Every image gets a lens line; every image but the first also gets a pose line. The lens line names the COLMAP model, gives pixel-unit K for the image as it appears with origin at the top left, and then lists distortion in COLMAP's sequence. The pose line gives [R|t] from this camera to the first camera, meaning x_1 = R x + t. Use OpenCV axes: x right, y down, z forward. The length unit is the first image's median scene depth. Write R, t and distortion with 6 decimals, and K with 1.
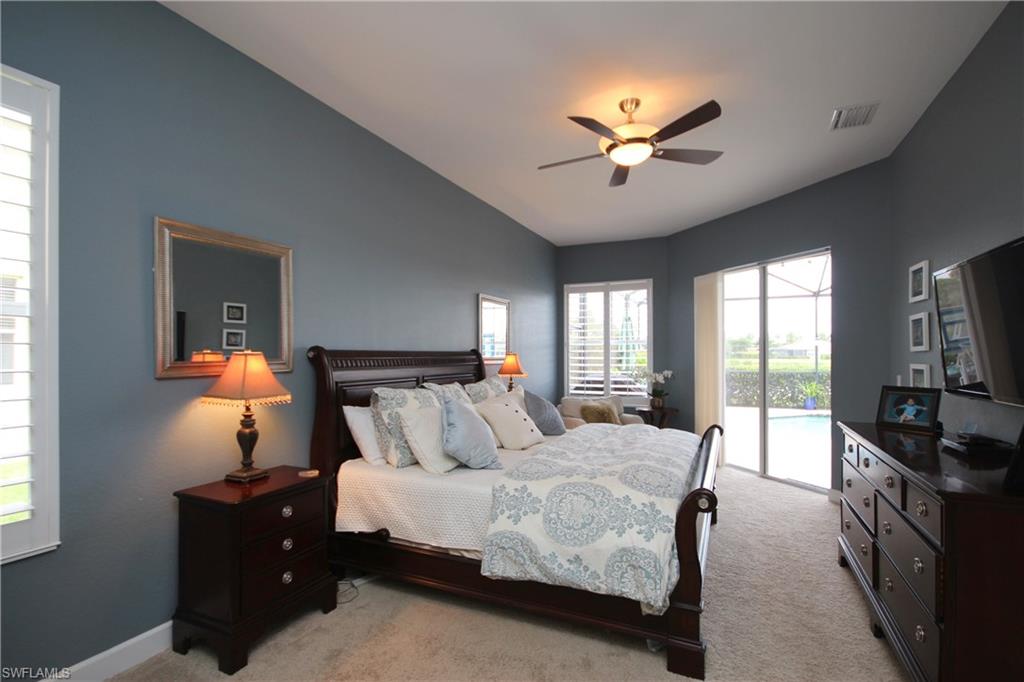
lens RADIAL K [[476.2, 0, 513.3], [0, 476.2, 349.5], [0, 0, 1]] dist [-0.002984, -0.002663]
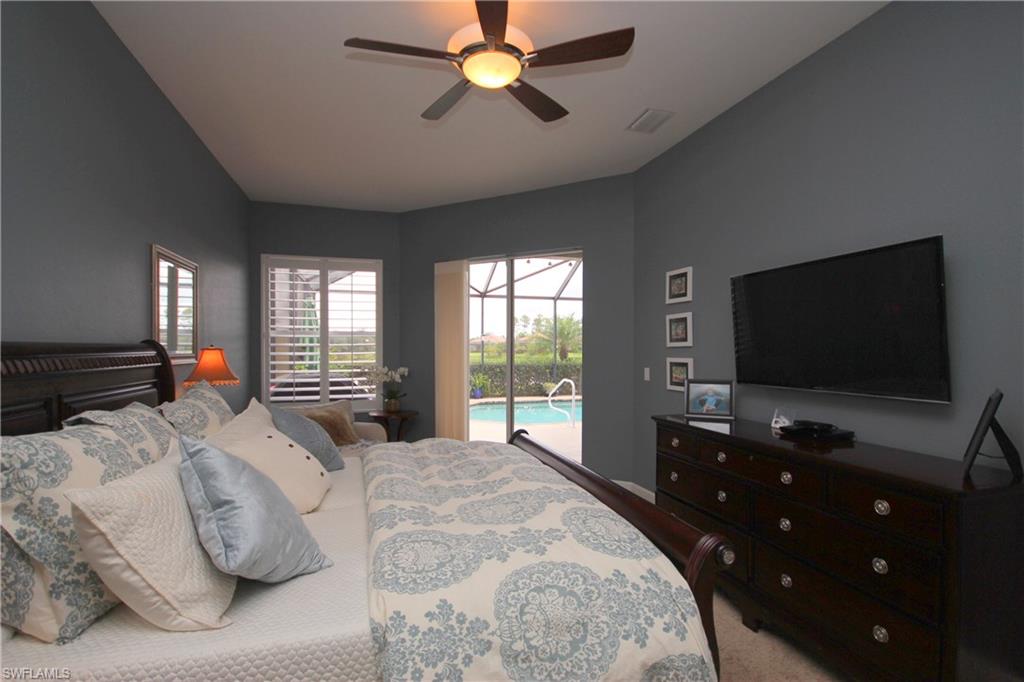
lens RADIAL K [[476.2, 0, 513.5], [0, 476.2, 350.5], [0, 0, 1]] dist [-0.002984, -0.002663]
pose [[0.748107, -0.001627, 0.663576, -0.124379], [-0.008049, 0.999901, 0.011525, 0.001781], [-0.663529, -0.013963, 0.748020, 0.264180]]
